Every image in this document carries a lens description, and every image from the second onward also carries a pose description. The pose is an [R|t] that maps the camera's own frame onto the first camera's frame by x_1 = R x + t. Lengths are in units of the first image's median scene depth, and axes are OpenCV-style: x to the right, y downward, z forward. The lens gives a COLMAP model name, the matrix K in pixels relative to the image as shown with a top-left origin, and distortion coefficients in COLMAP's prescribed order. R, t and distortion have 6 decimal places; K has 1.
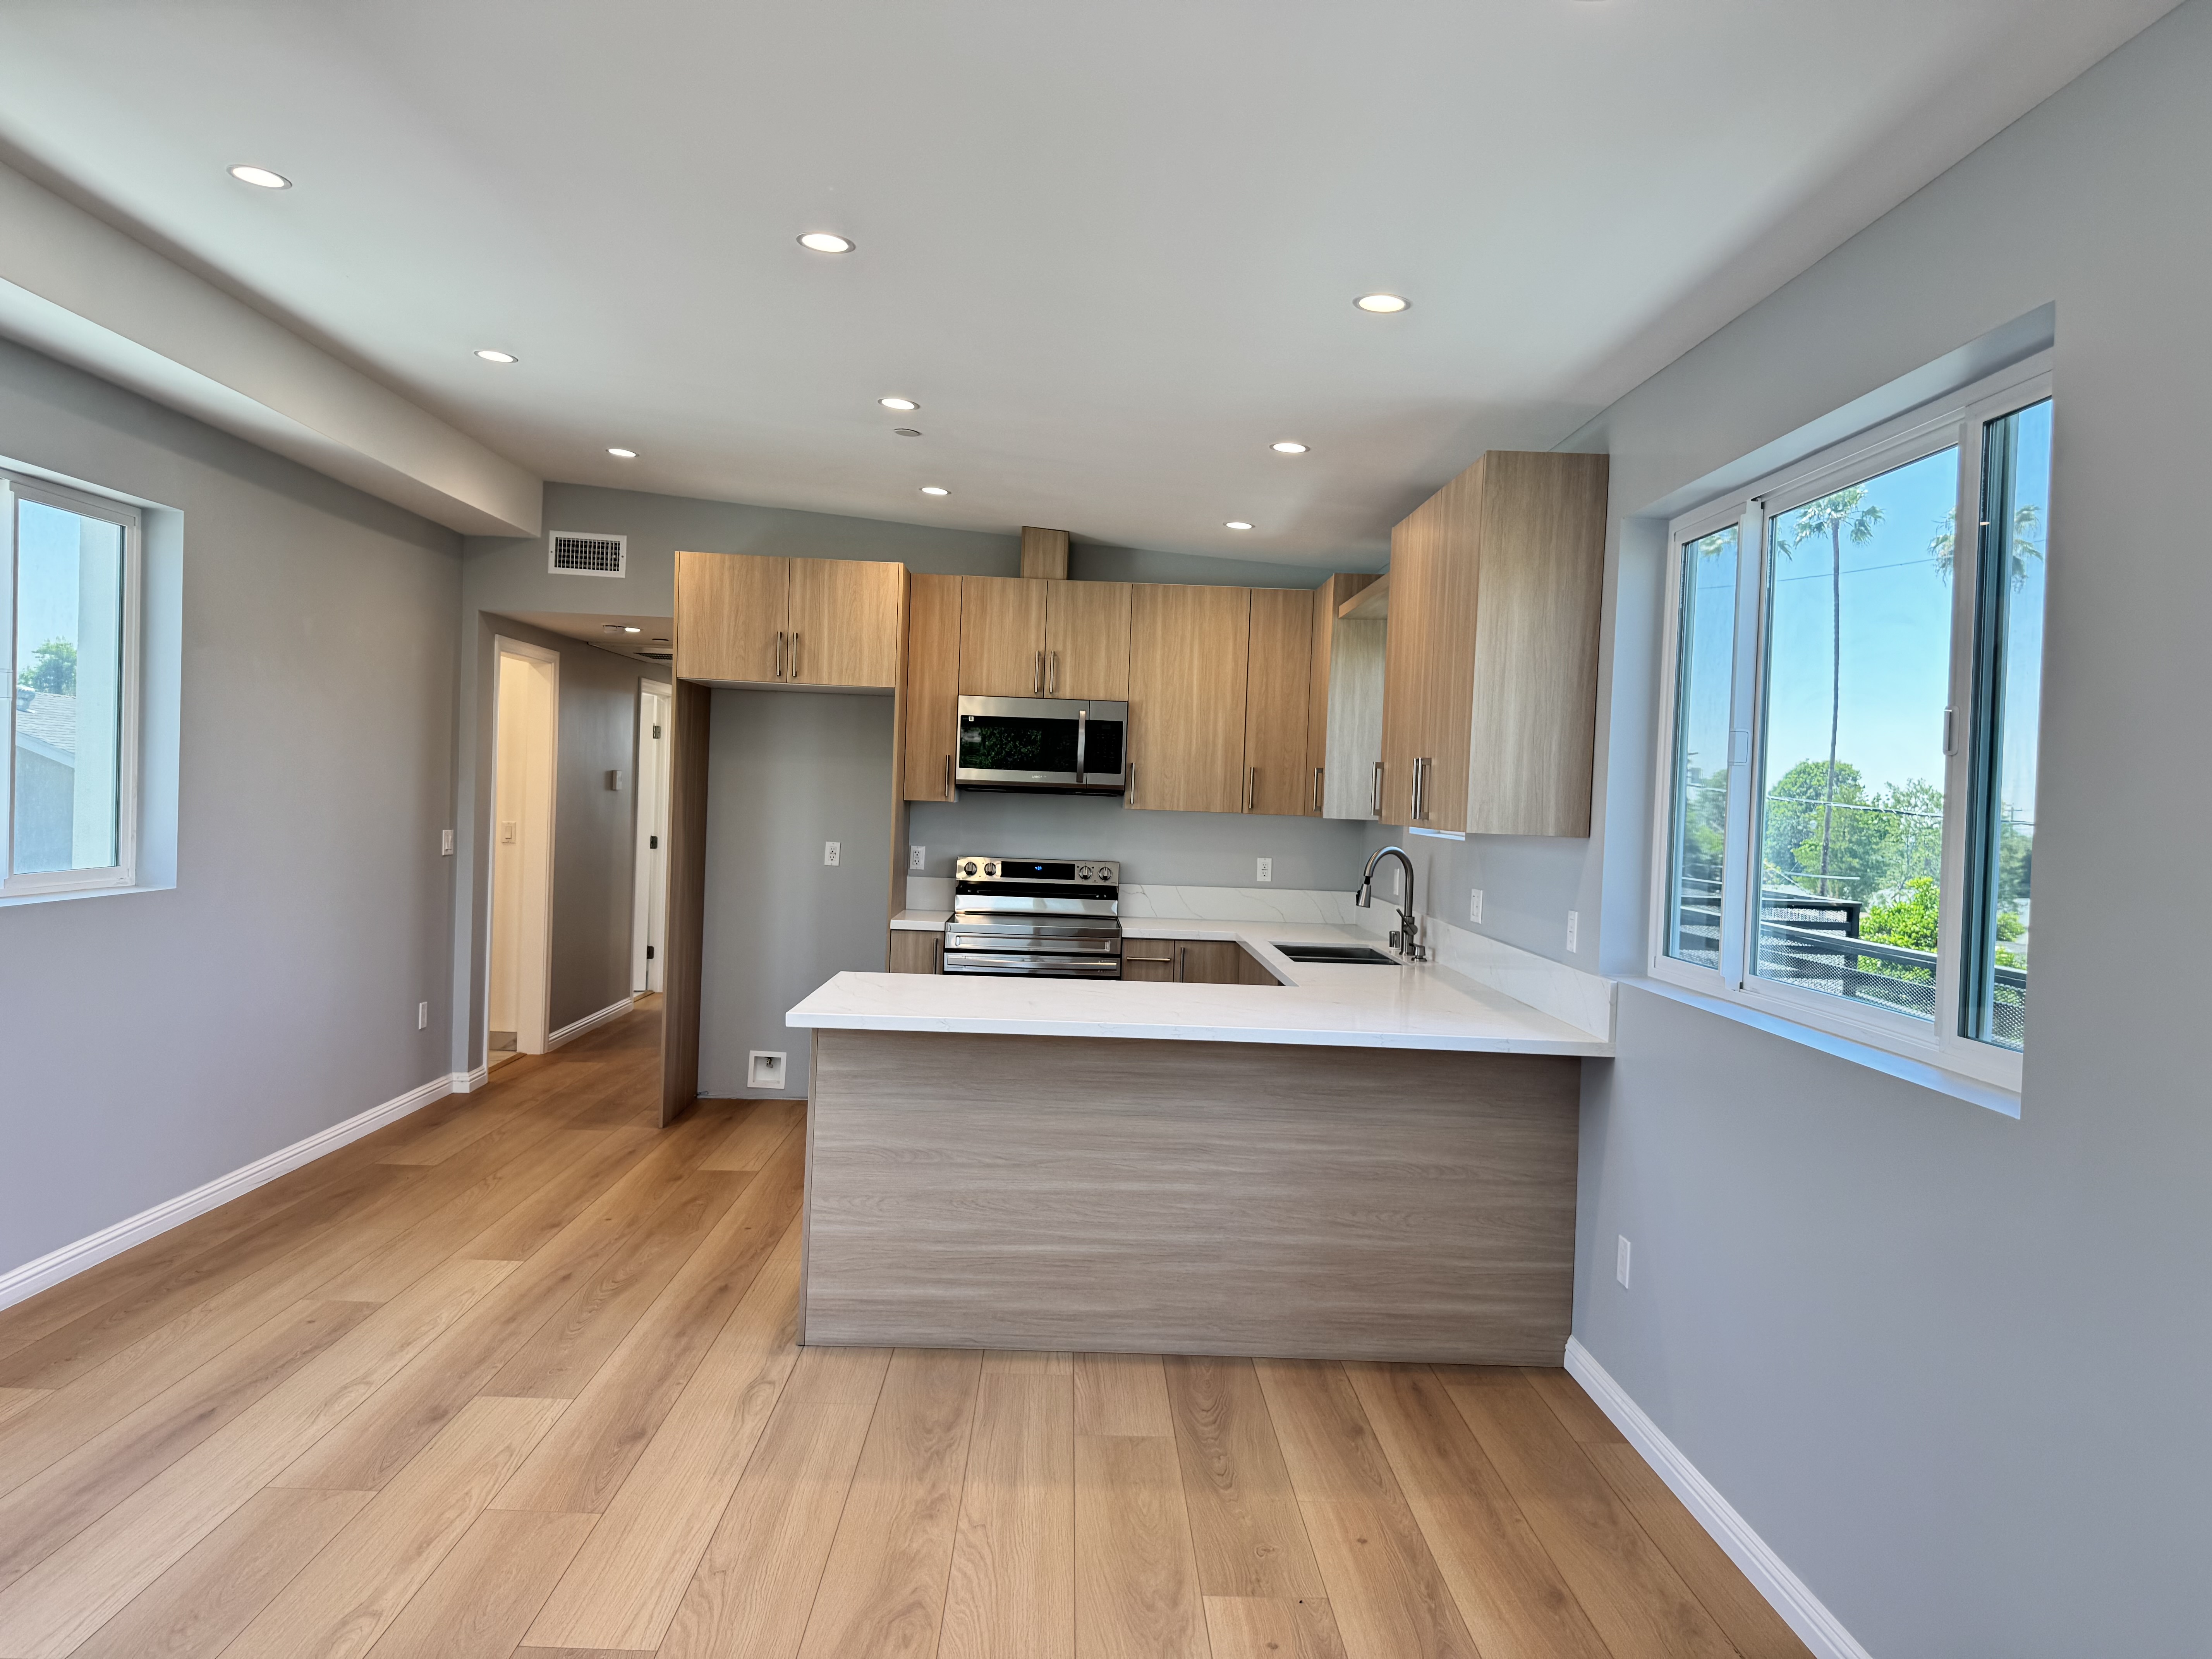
lens RADIAL K [[1541.9, 0, 1106.0], [0, 1541.9, 829.5], [0, 0, 1]] dist [0.145833, -0.272092]
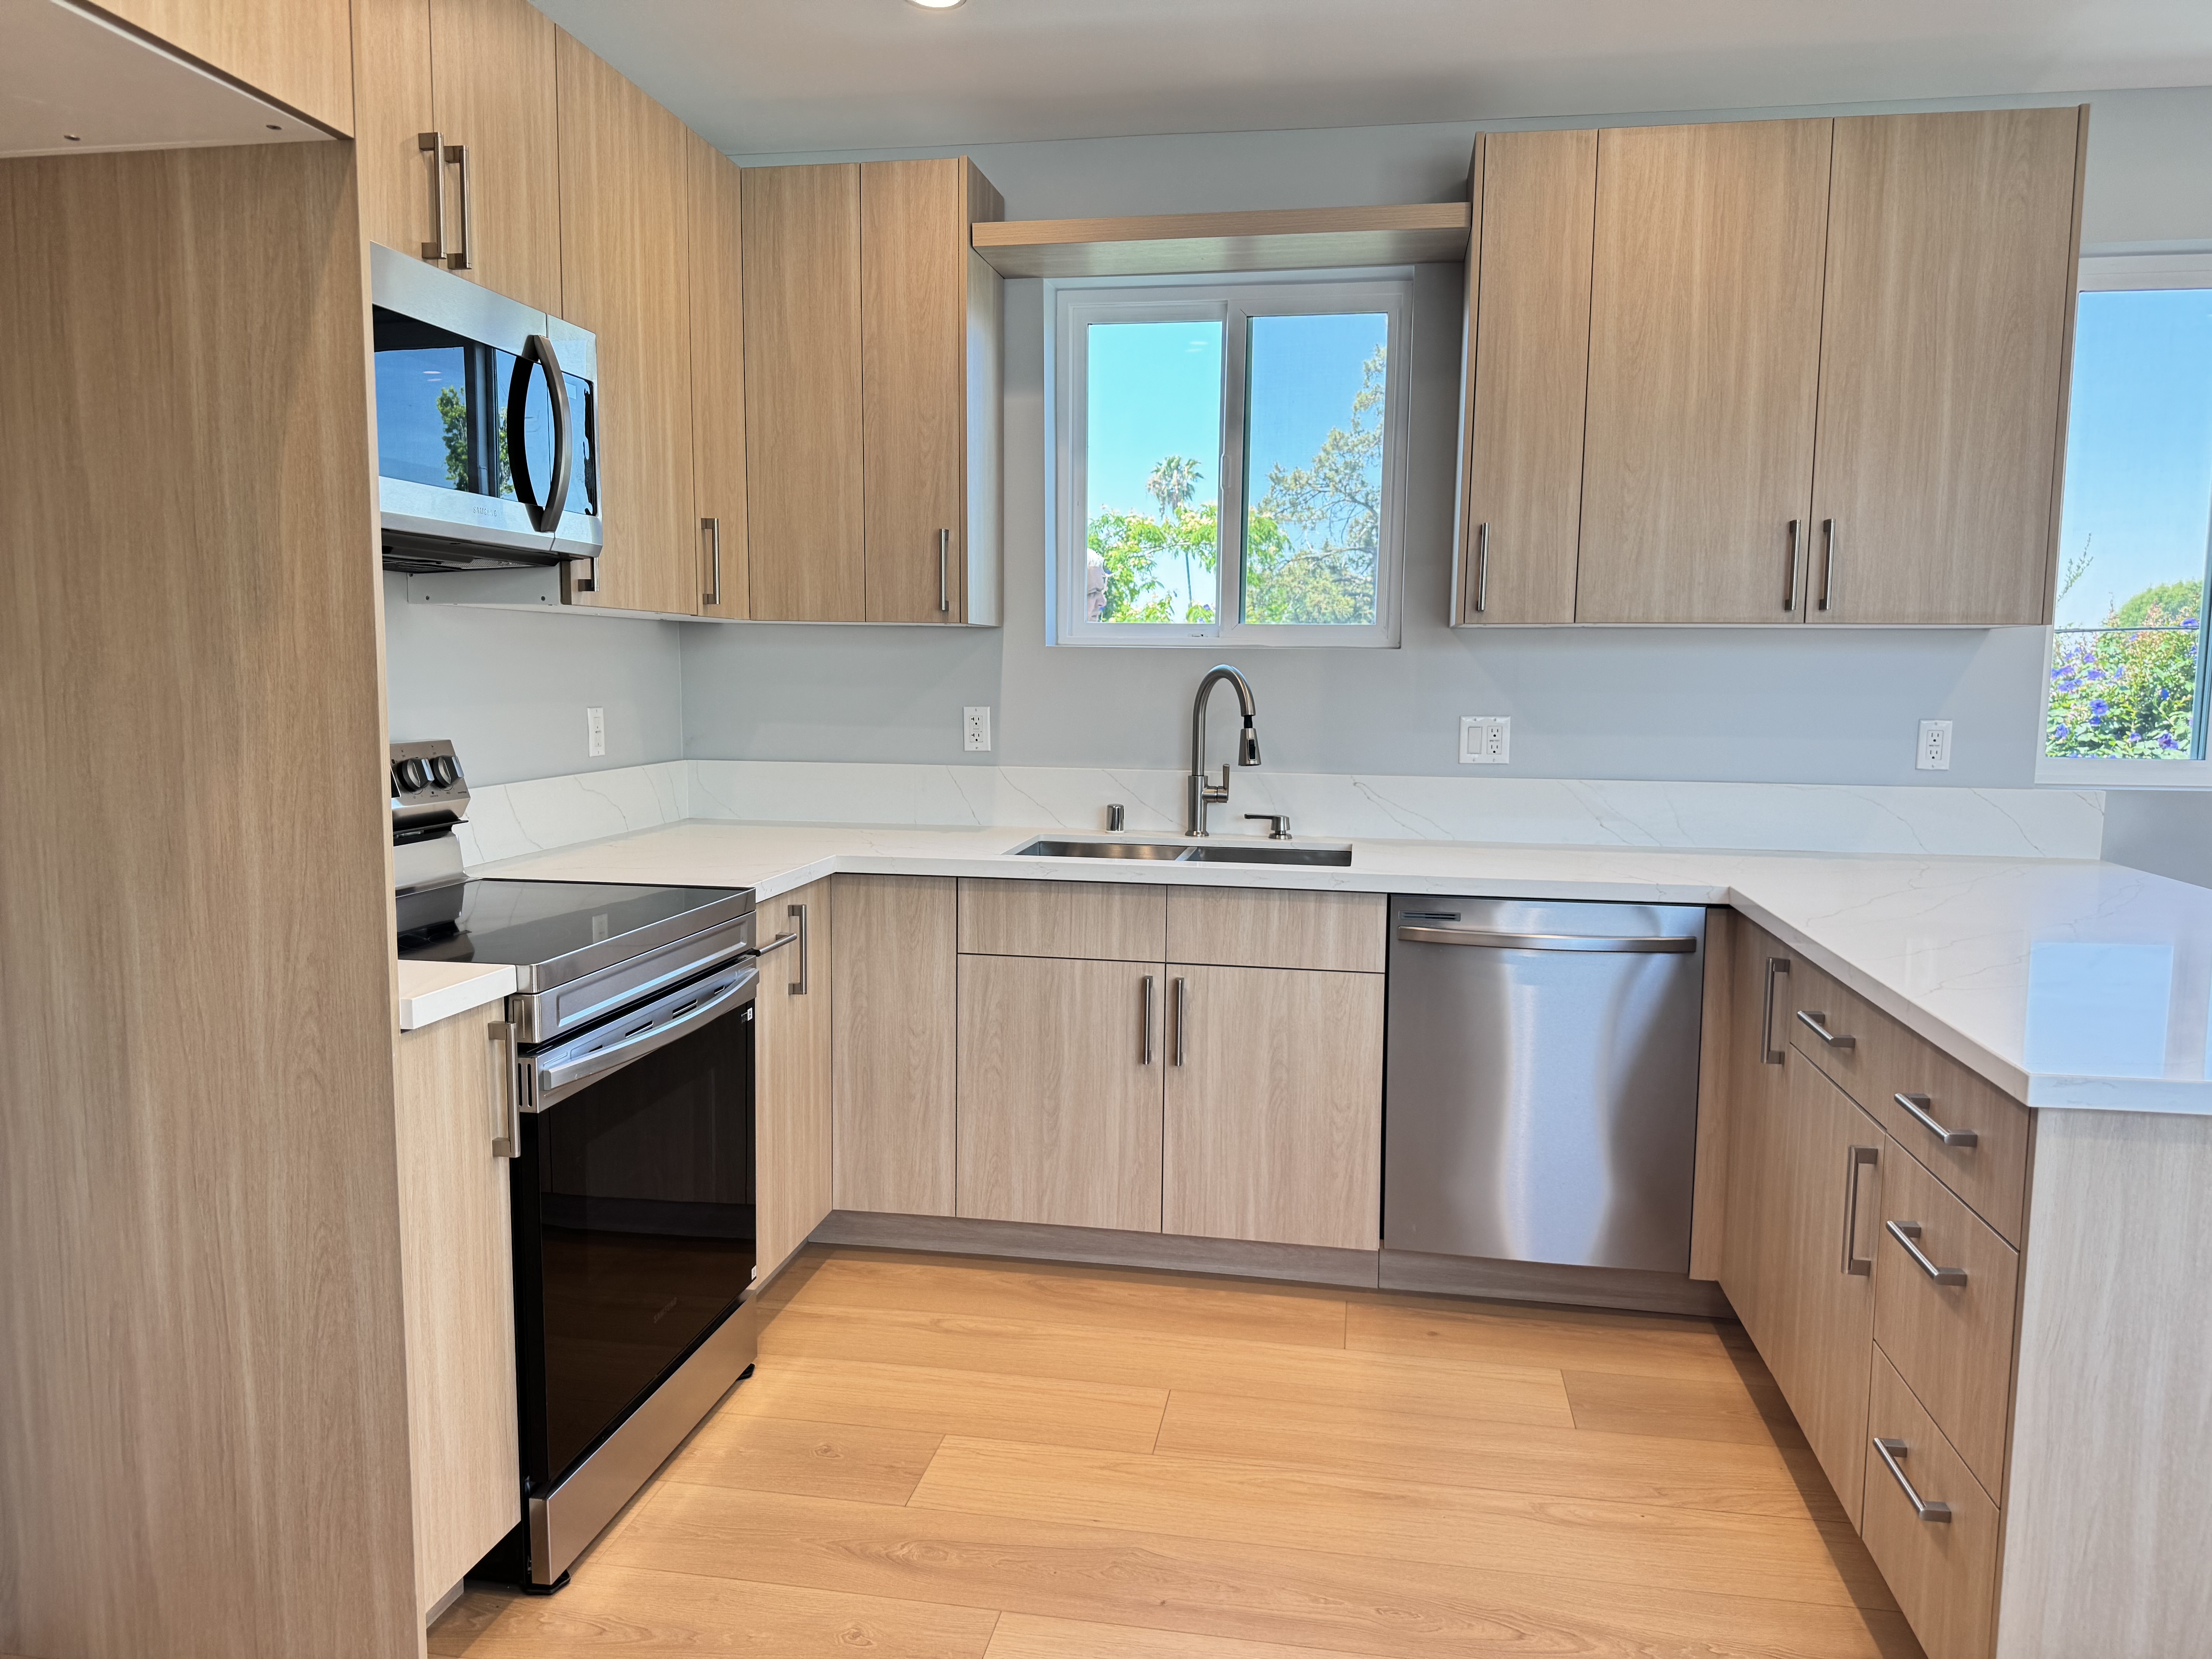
lens RADIAL K [[1579.9, 0, 1106.0], [0, 1579.9, 829.5], [0, 0, 1]] dist [0.006969, -0.000257]
pose [[0.195965, -0.136768, 0.971026, -0.600535], [0.020351, 0.990580, 0.135415, -0.012989], [-0.980400, -0.006775, 0.196902, 1.256104]]
